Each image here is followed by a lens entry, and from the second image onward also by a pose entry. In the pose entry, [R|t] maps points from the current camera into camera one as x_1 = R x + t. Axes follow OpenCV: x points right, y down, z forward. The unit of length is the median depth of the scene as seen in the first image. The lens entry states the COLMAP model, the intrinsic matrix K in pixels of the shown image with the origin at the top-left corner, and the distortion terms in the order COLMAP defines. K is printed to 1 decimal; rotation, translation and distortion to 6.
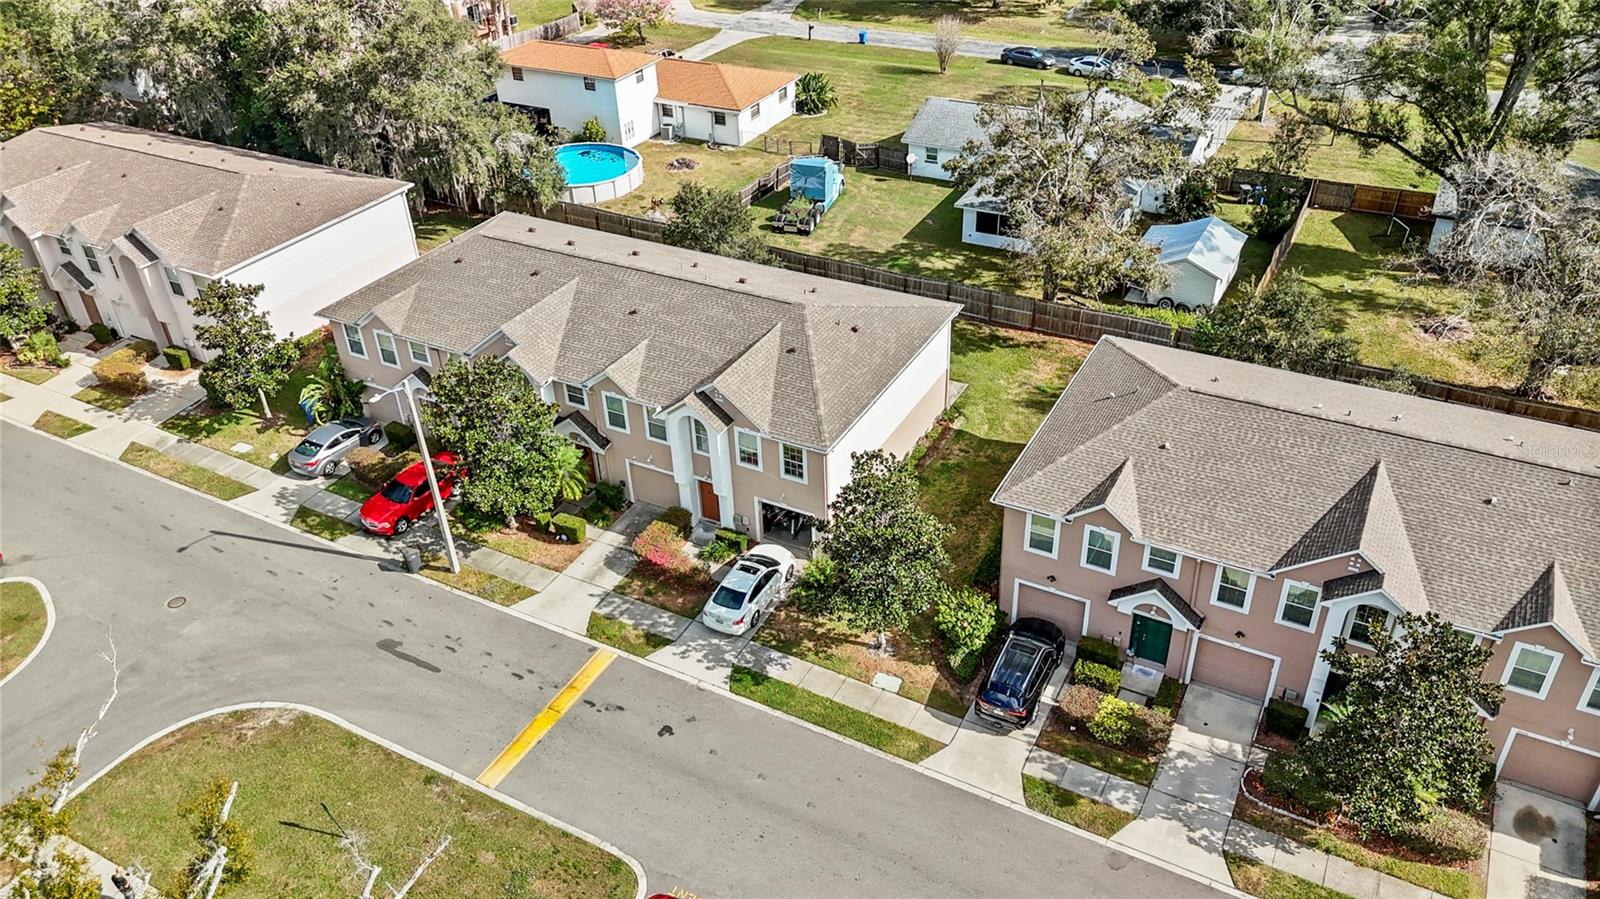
lens RADIAL K [[1154.2, 0, 804.3], [0, 1154.2, 445.1], [0, 0, 1]] dist [0.052881, -0.029087]
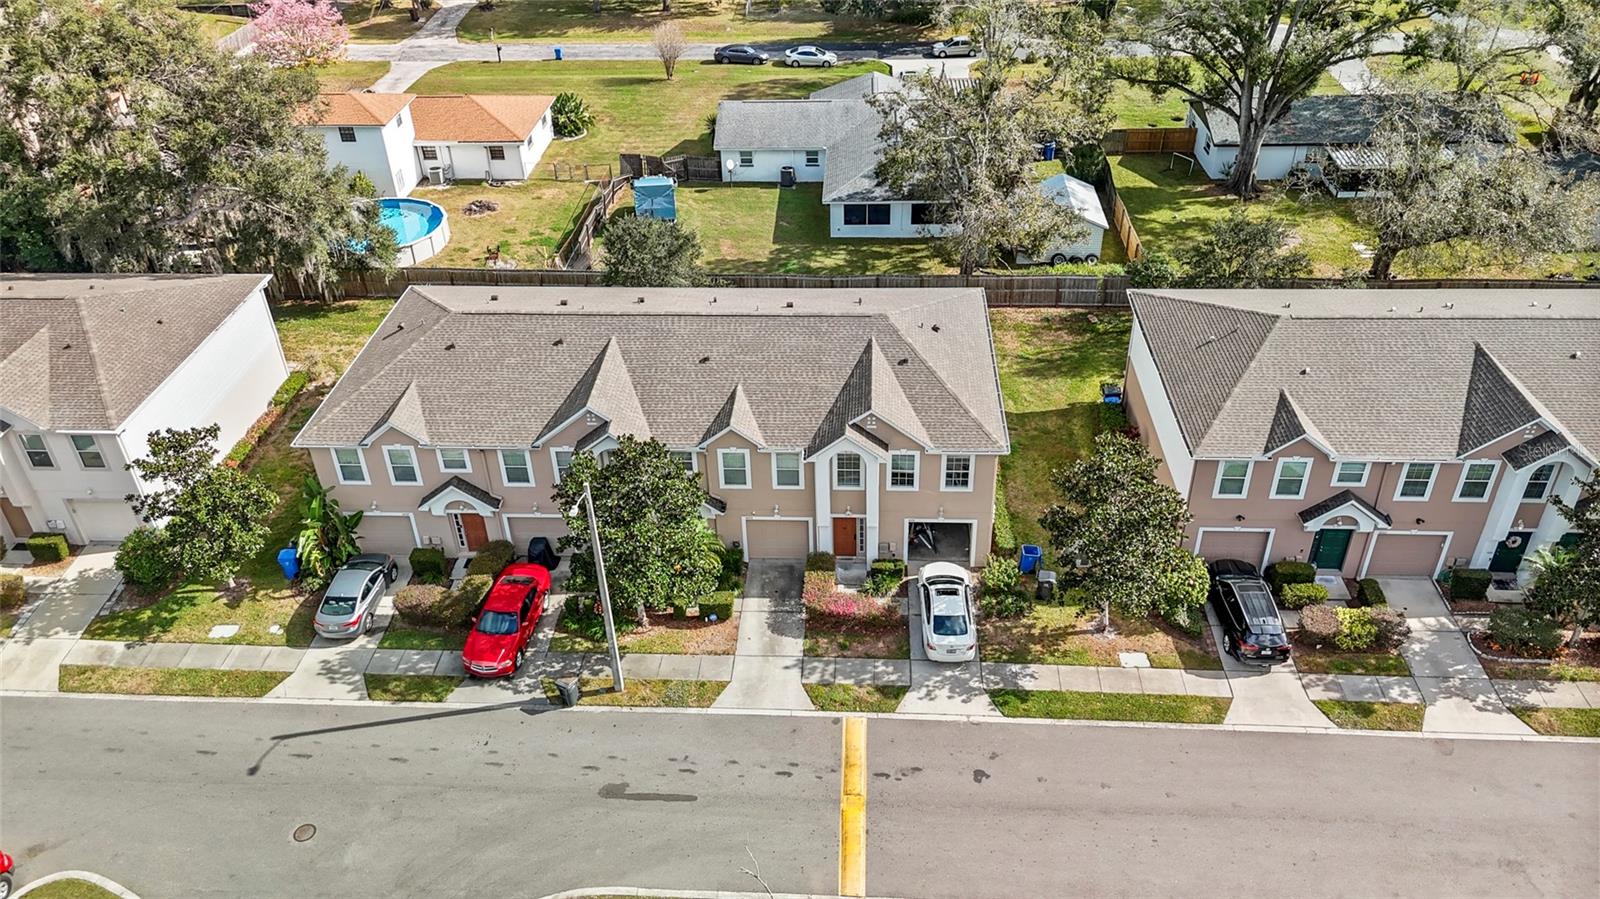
lens RADIAL K [[1154.2, 0, 793.8], [0, 1154.2, 449.4], [0, 0, 1]] dist [0.052881, -0.029087]
pose [[0.907979, -0.230009, 0.350243, -0.426178], [0.230887, 0.972163, 0.039875, -0.067232], [-0.349664, 0.044661, 0.935810, 0.129675]]
